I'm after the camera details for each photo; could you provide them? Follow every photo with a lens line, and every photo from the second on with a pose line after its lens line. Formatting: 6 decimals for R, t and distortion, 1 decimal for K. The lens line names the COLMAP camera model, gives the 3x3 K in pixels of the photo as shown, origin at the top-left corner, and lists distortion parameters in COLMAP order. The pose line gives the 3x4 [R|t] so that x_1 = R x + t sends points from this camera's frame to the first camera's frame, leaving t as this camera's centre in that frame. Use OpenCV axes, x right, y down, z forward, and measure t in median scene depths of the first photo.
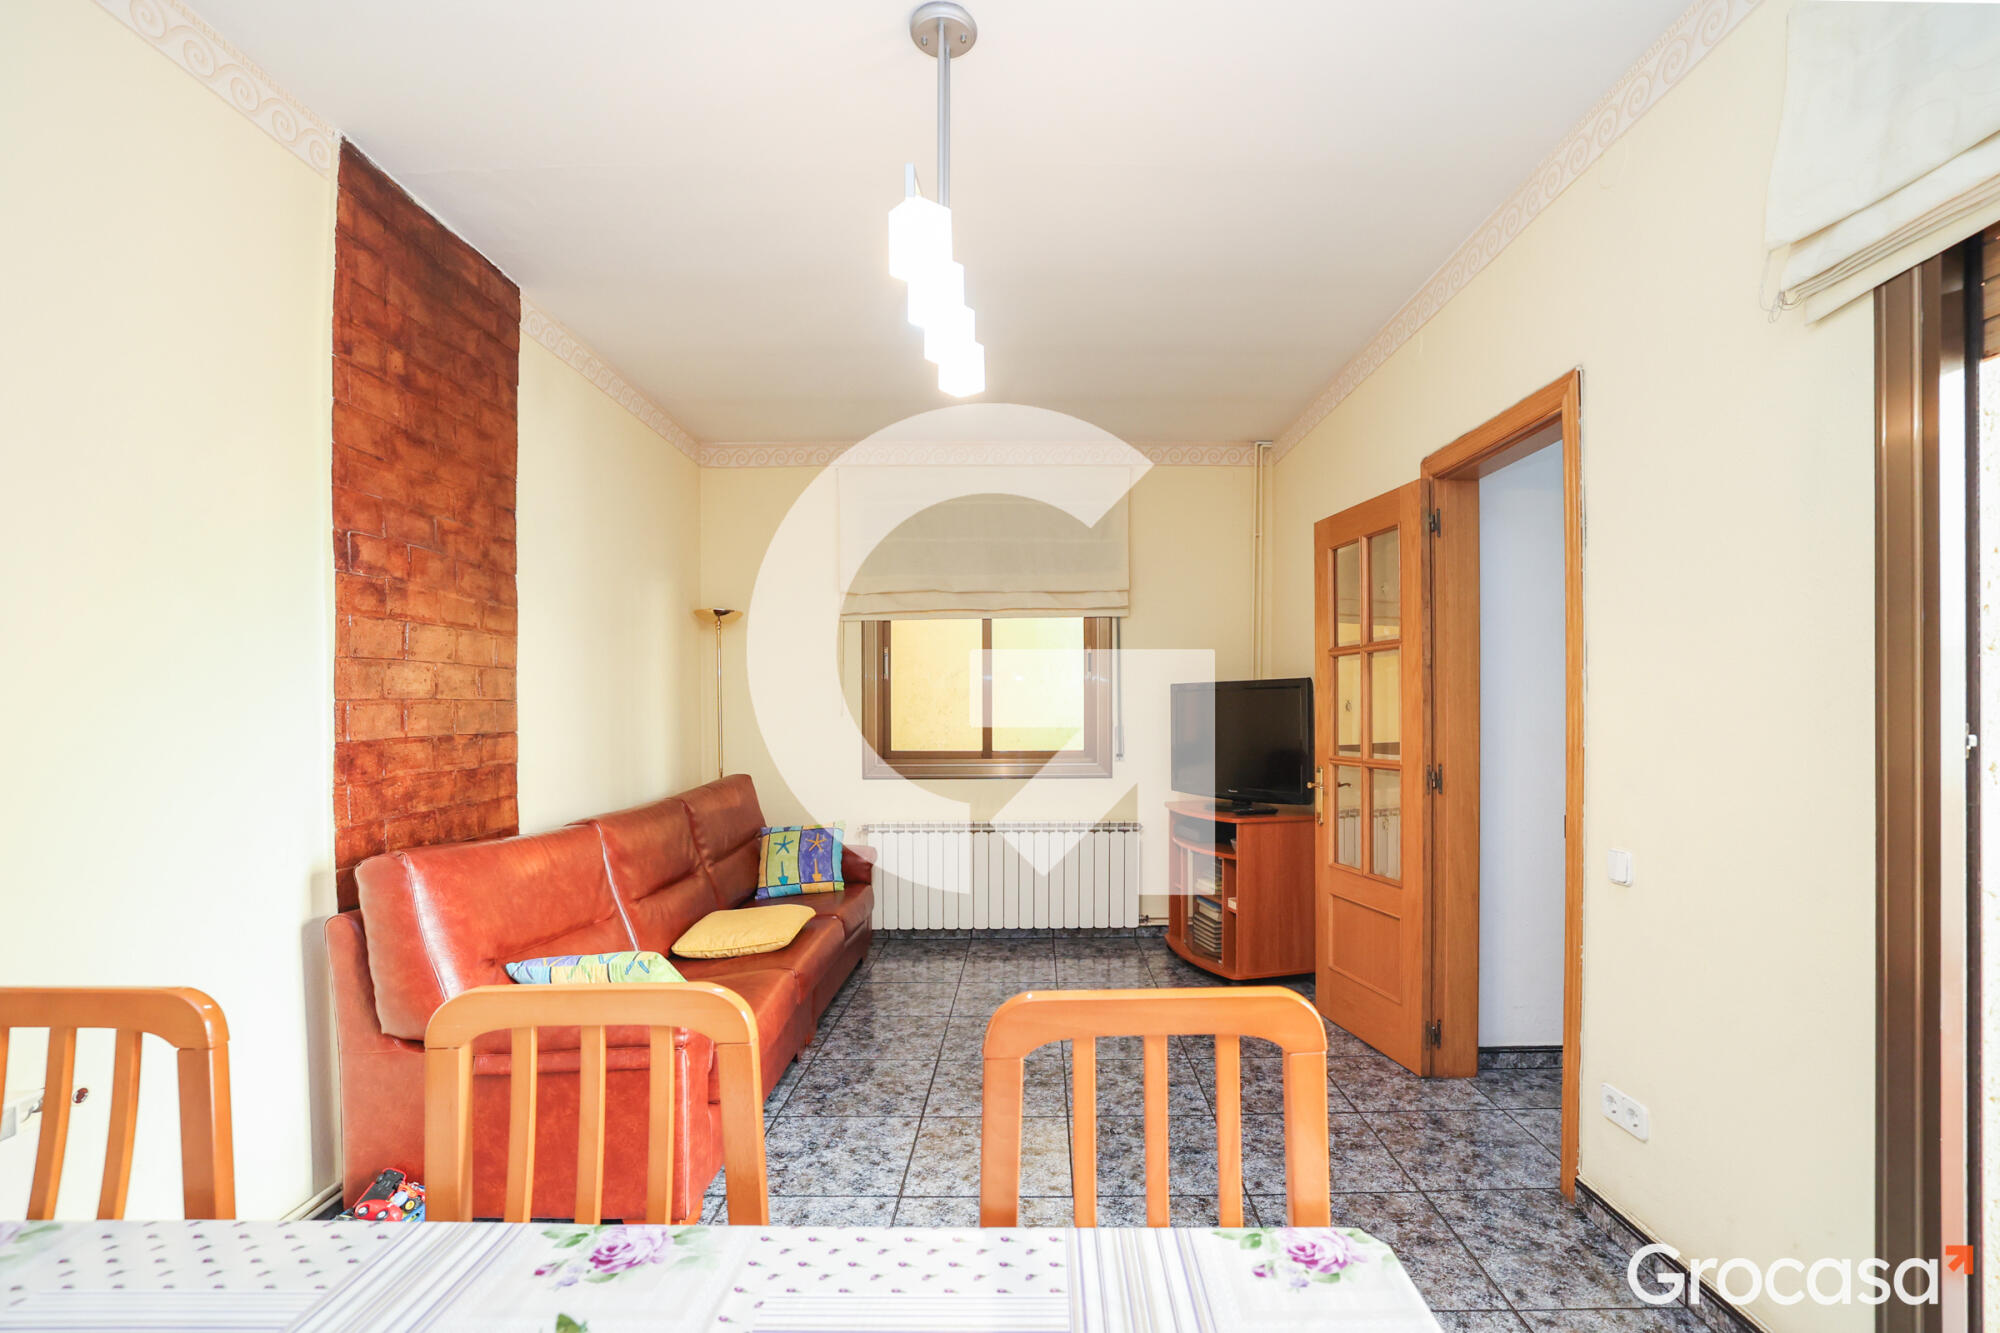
lens RADIAL K [[847.6, 0, 995.6], [0, 847.6, 705.0], [0, 0, 1]] dist [-0.001211, -0.000034]
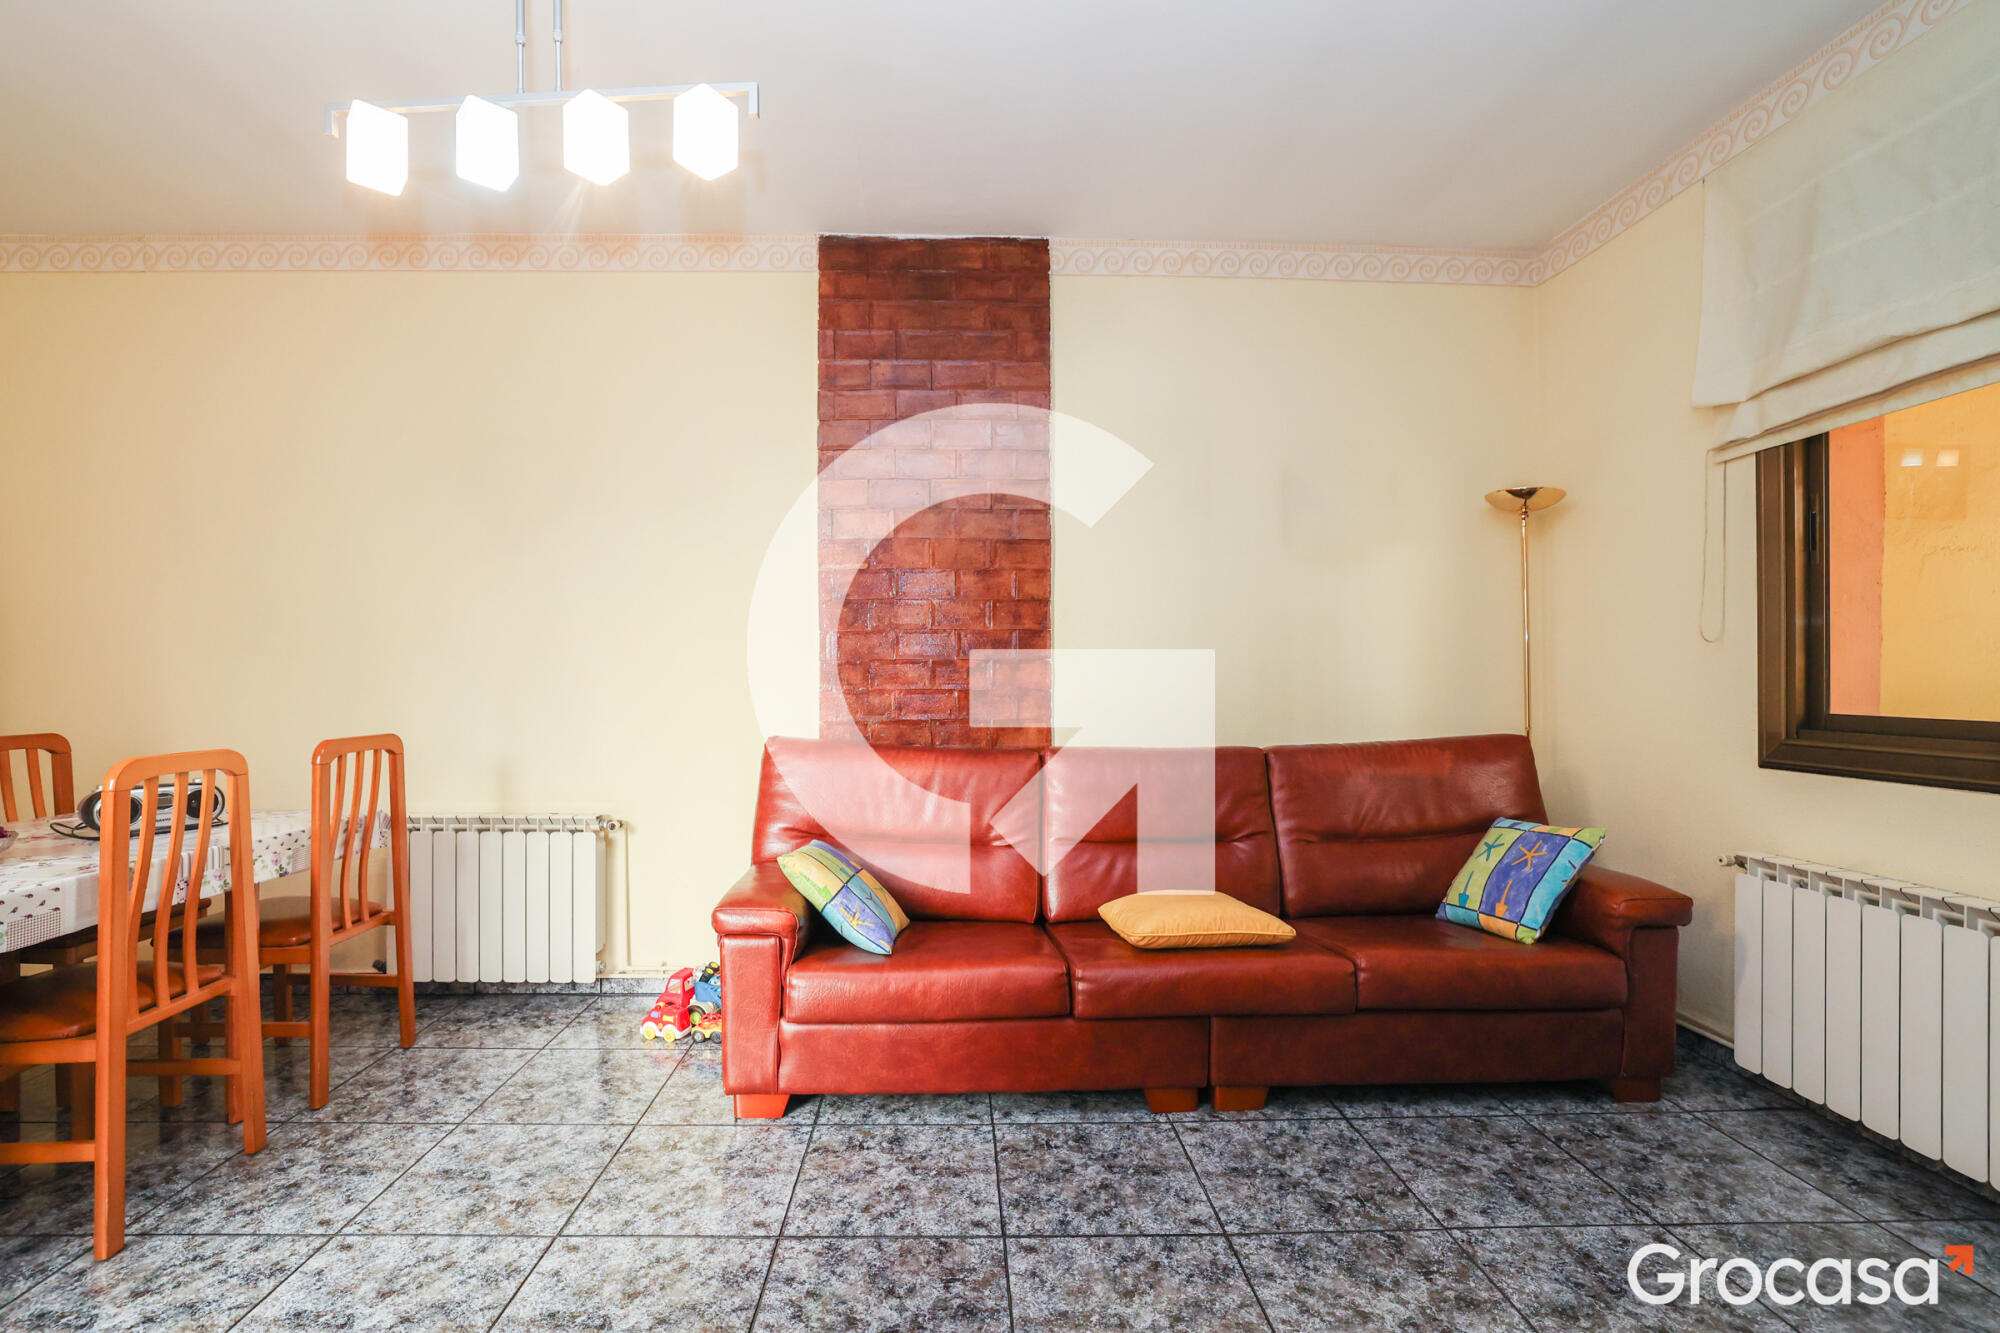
lens RADIAL K [[880.9, 0, 988.1], [0, 880.9, 663.2], [0, 0, 1]] dist [-0.016529, 0.000297]
pose [[0.090838, -0.004772, -0.995854, 0.532934], [0.008113, 0.999959, -0.004051, 0.041973], [0.995833, -0.007711, 0.090873, 0.843351]]
